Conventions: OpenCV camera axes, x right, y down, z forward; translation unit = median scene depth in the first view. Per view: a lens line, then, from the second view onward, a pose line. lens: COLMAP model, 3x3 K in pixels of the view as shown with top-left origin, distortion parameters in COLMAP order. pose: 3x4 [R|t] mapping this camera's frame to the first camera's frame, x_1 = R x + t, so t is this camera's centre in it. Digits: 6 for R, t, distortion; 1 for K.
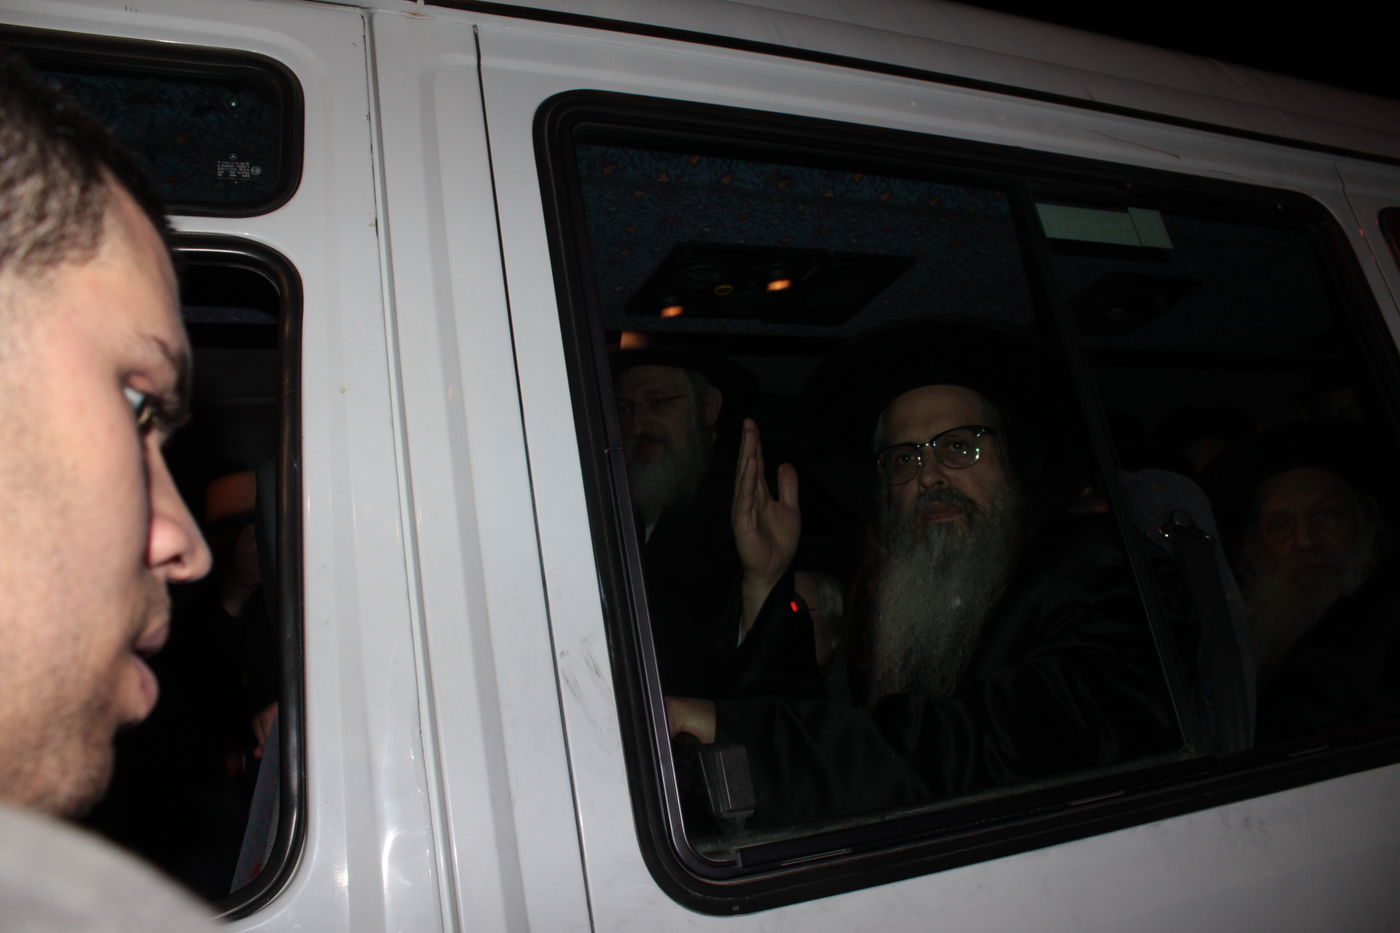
lens RADIAL K [[1125.1, 0, 693.6], [0, 1125.1, 452.9], [0, 0, 1]] dist [-0.138672, 0.072762]
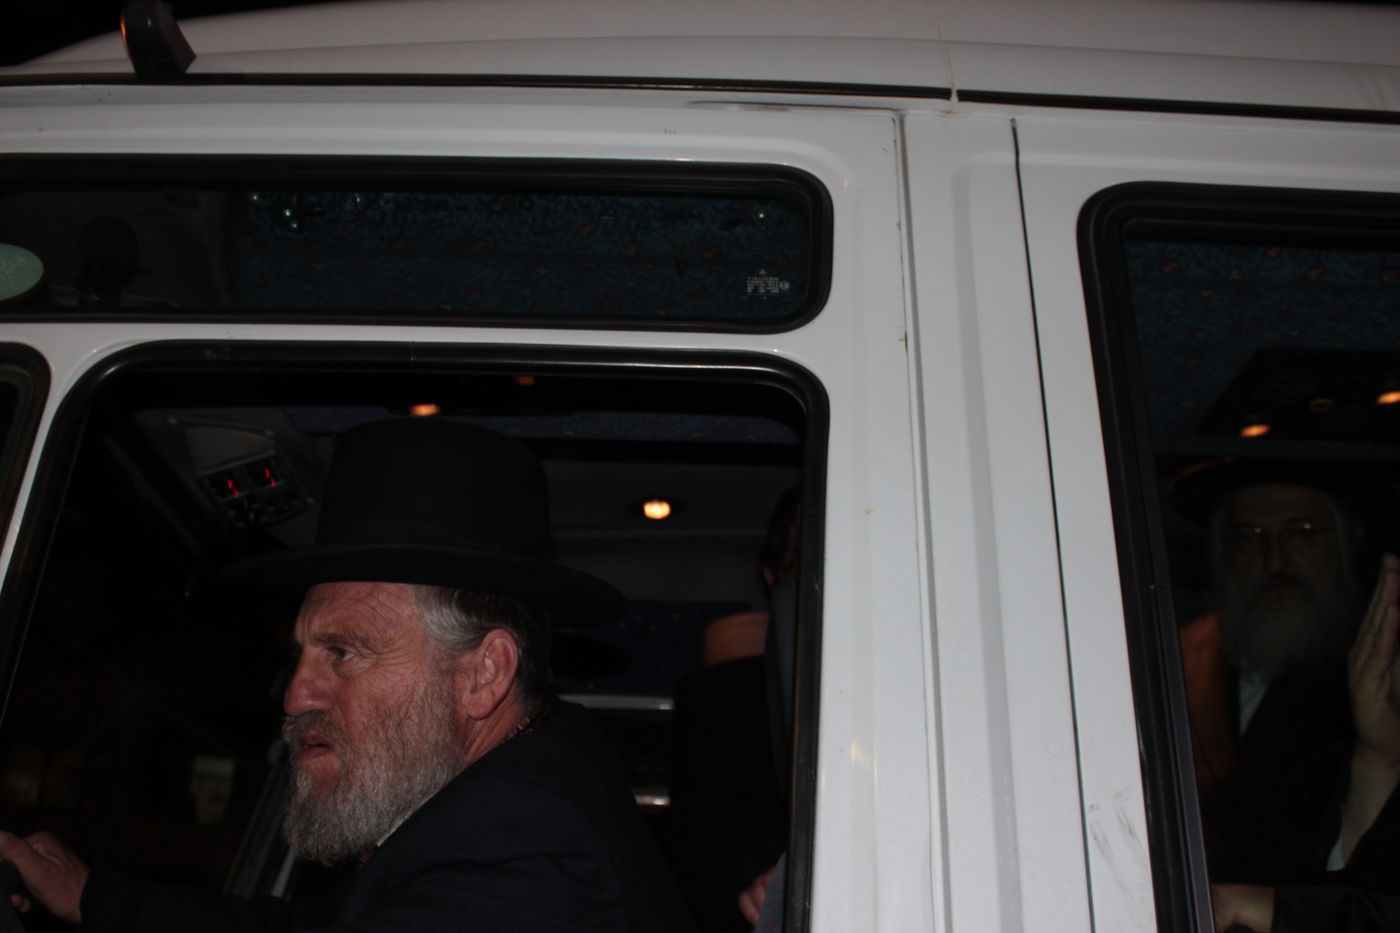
lens RADIAL K [[1430.6, 0, 703.4], [0, 1430.6, 467.6], [0, 0, 1]] dist [-0.083579, 0.000000]
pose [[0.915632, 0.006909, -0.401958, 0.042110], [-0.047402, 0.994733, -0.090882, 0.020631], [0.399213, 0.102268, 0.911137, -0.154116]]
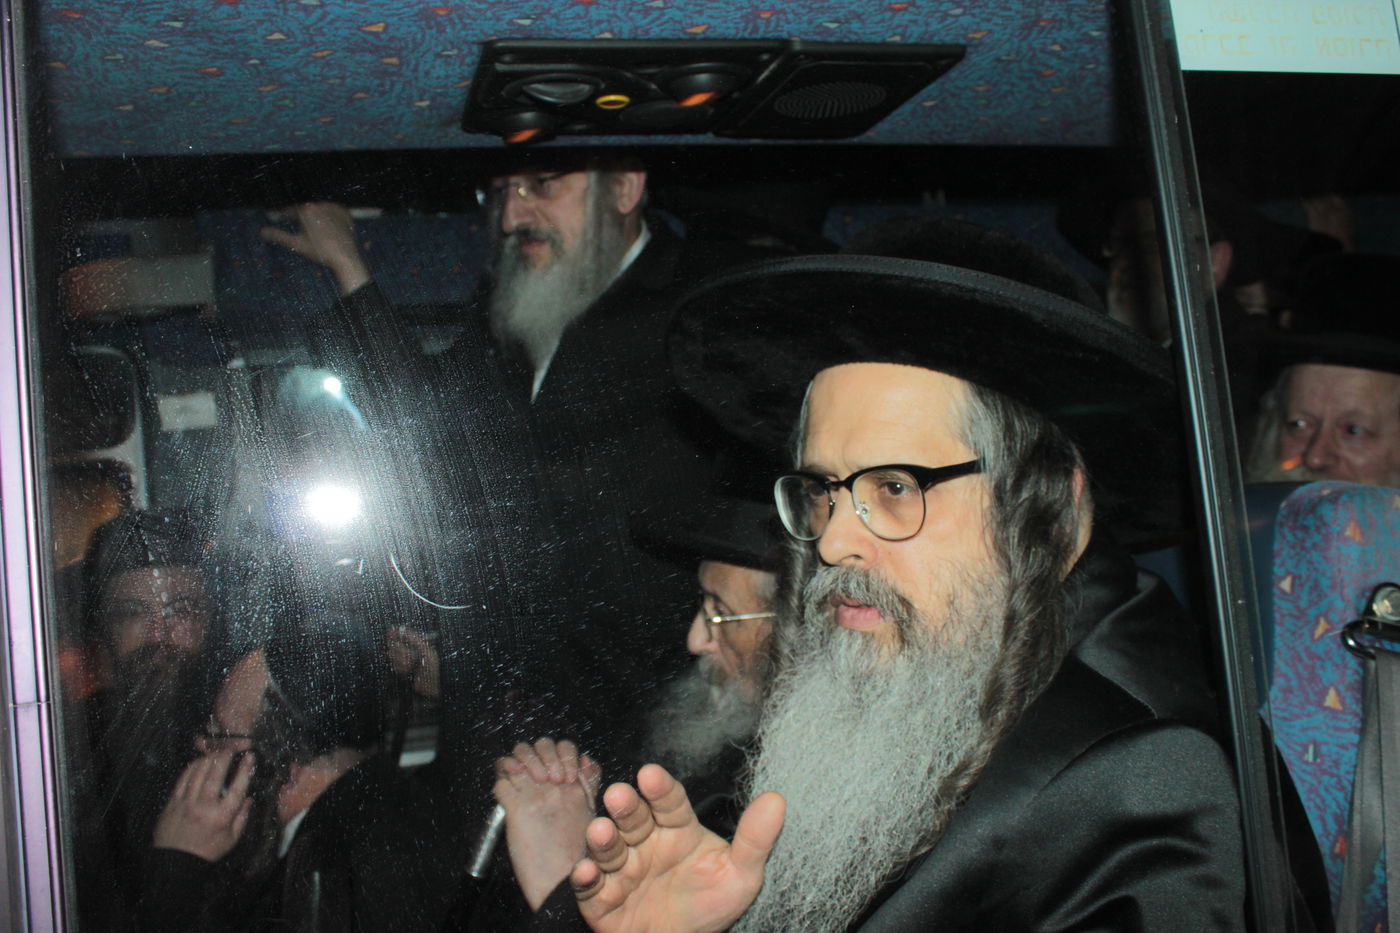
lens RADIAL K [[1278.5, 0, 690.7], [0, 1278.5, 458.6], [0, 0, 1]] dist [-0.072456, 0.000000]
pose [[0.991766, 0.059610, -0.113342, 0.225844], [-0.027002, 0.962501, 0.269932, -0.220007], [0.125183, -0.264649, 0.956185, 0.522913]]
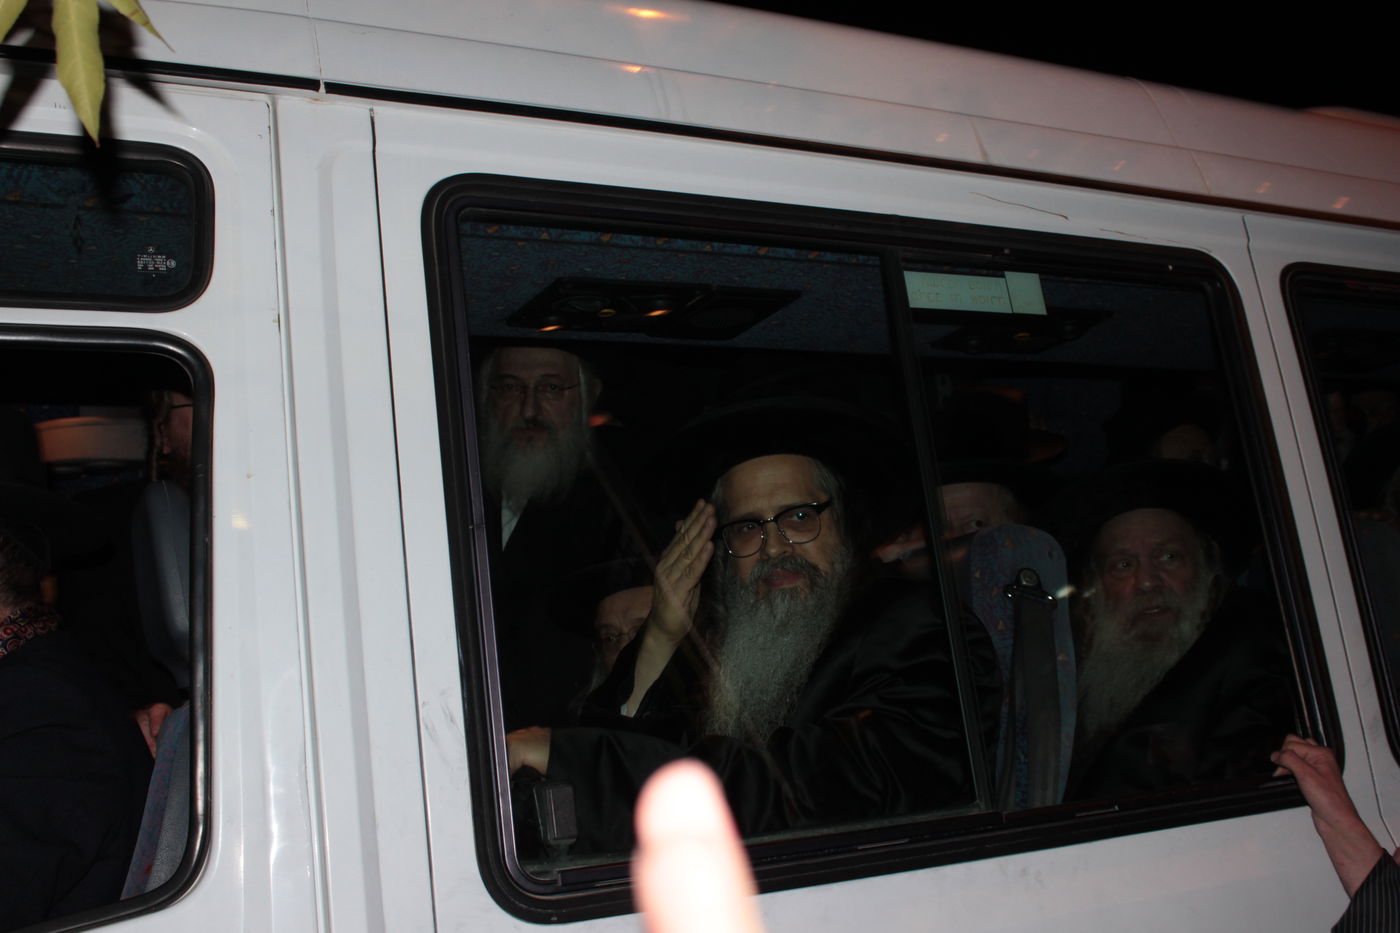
lens RADIAL K [[1430.6, 0, 680.5], [0, 1430.6, 465.0], [0, 0, 1]] dist [-0.083579, 0.000000]
pose [[0.996357, 0.063759, 0.056631, 0.044575], [-0.068176, 0.994474, 0.079839, -0.175682], [-0.051227, -0.083409, 0.995198, -0.419537]]
